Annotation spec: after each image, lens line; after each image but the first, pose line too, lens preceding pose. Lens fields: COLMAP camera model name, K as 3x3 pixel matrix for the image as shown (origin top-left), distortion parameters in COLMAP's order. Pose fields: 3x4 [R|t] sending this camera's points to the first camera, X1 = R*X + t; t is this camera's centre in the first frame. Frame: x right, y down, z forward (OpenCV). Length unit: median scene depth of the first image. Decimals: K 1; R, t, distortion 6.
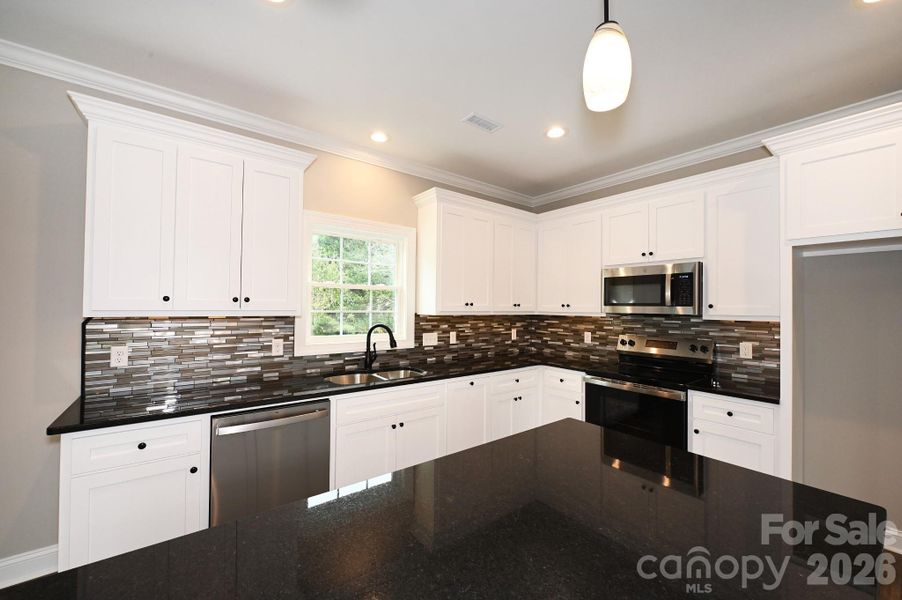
lens RADIAL K [[356.4, 0, 449.6], [0, 356.4, 302.3], [0, 0, 1]] dist [-0.006808, -0.000452]
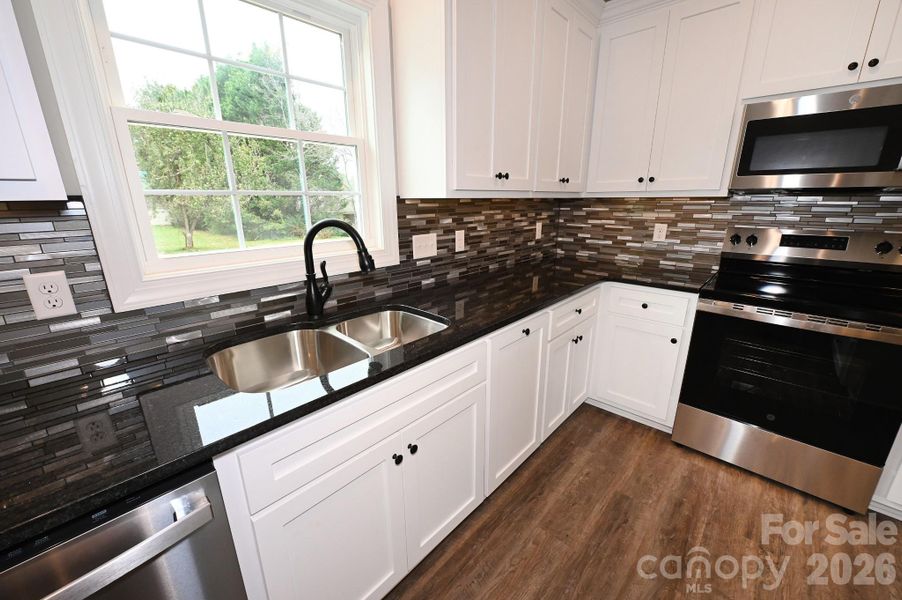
lens RADIAL K [[358.2, 0, 447.9], [0, 358.2, 304.8], [0, 0, 1]] dist [-0.007540, -0.000154]
pose [[0.987133, -0.063499, 0.146750, -0.117315], [0.017402, 0.954979, 0.296162, 0.031014], [-0.158949, -0.289798, 0.943797, 0.497537]]
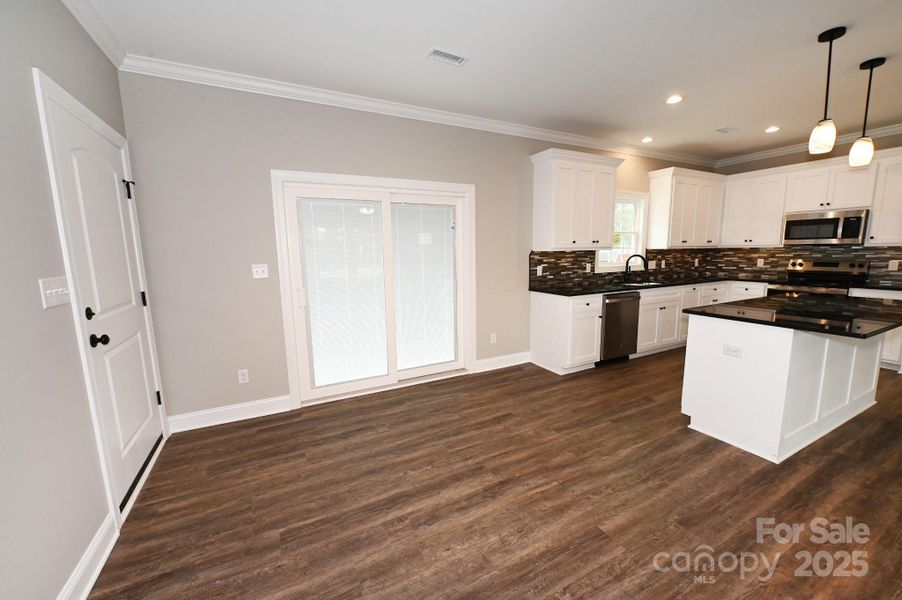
lens RADIAL K [[354.5, 0, 451.4], [0, 354.5, 302.6], [0, 0, 1]] dist [-0.007108, -0.000628]
pose [[0.982921, -0.000791, -0.184027, -0.704685], [0.029949, 0.987347, 0.155721, -0.002113], [0.181575, -0.158573, 0.970508, -0.777155]]
